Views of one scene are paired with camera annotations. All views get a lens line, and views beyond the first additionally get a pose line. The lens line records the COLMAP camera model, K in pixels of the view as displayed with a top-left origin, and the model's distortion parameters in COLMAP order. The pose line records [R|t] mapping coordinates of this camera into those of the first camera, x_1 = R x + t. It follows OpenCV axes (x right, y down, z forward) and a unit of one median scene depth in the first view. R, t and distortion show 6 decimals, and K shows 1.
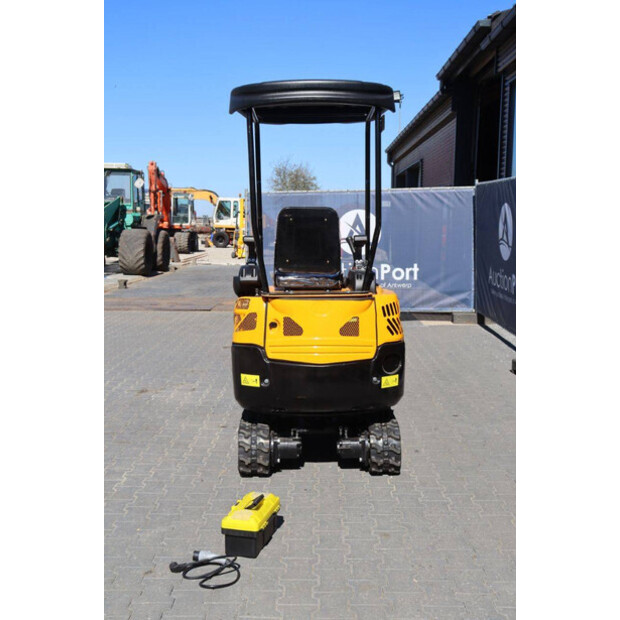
lens RADIAL K [[746.2, 0, 309.4], [0, 746.2, 312.5], [0, 0, 1]] dist [0.022672, 0.000000]
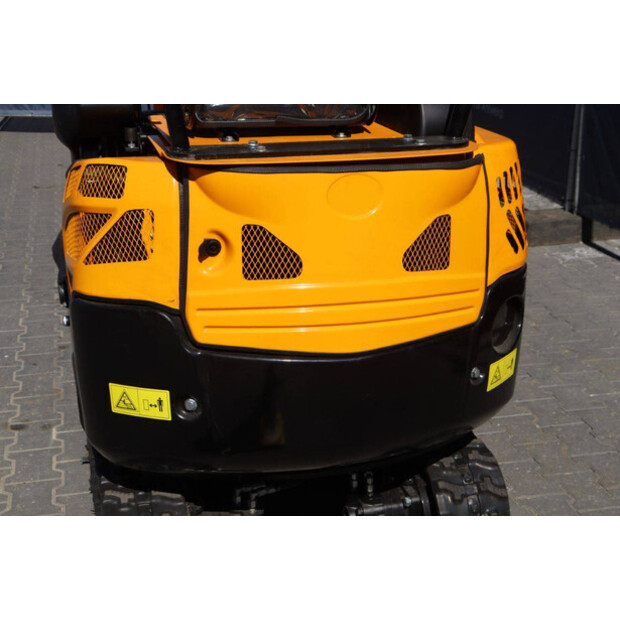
lens RADIAL K [[957.1, 0, 314.8], [0, 957.1, 309.8], [0, 0, 1]] dist [0.149135, 0.000000]
pose [[0.966733, -0.066702, 0.246939, -0.106800], [0.011981, 0.976150, 0.216768, -0.047451], [-0.255509, -0.206598, 0.944475, 0.551146]]
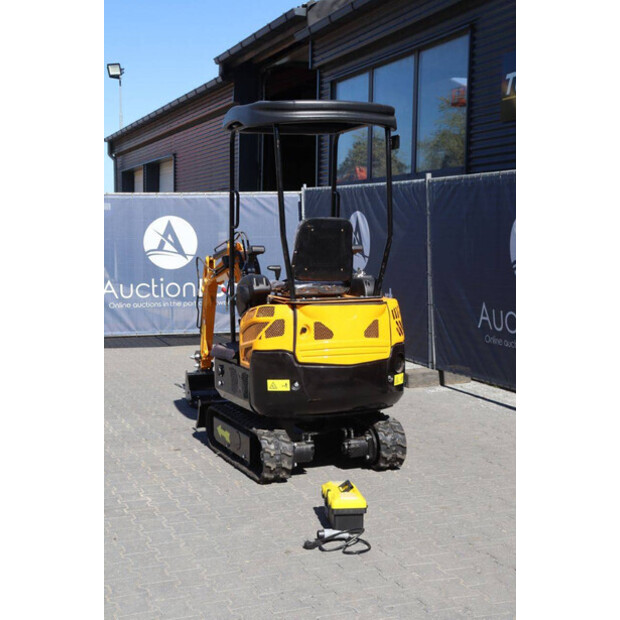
lens RADIAL K [[981.5, 0, 308.7], [0, 981.5, 303.4], [0, 0, 1]] dist [0.189764, 0.000000]
pose [[0.931055, -0.027541, 0.363839, -0.522978], [0.043799, 0.998373, -0.036510, 0.028744], [-0.362241, 0.049929, 0.930746, -0.281609]]
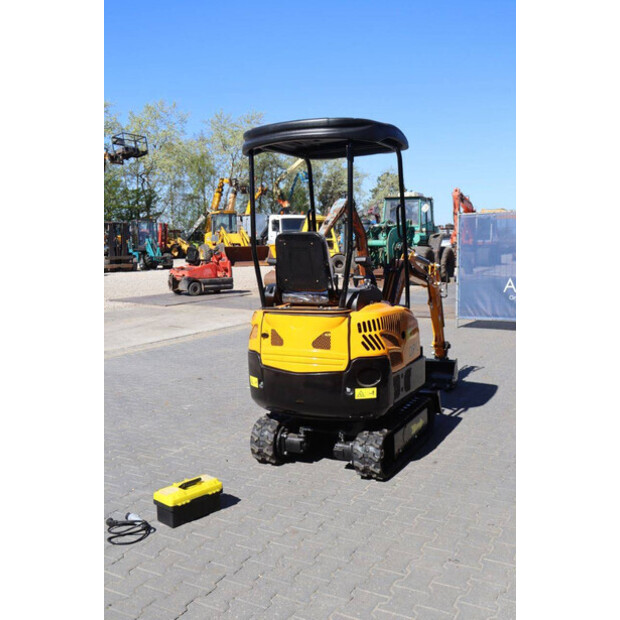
lens RADIAL K [[633.6, 0, 308.8], [0, 633.6, 313.1], [0, 0, 1]] dist [-0.042110, 0.000000]
pose [[0.883594, 0.031705, -0.467180, 0.450667], [-0.033496, 0.999429, 0.004475, -0.023744], [0.467055, 0.011695, 0.884151, 0.156330]]
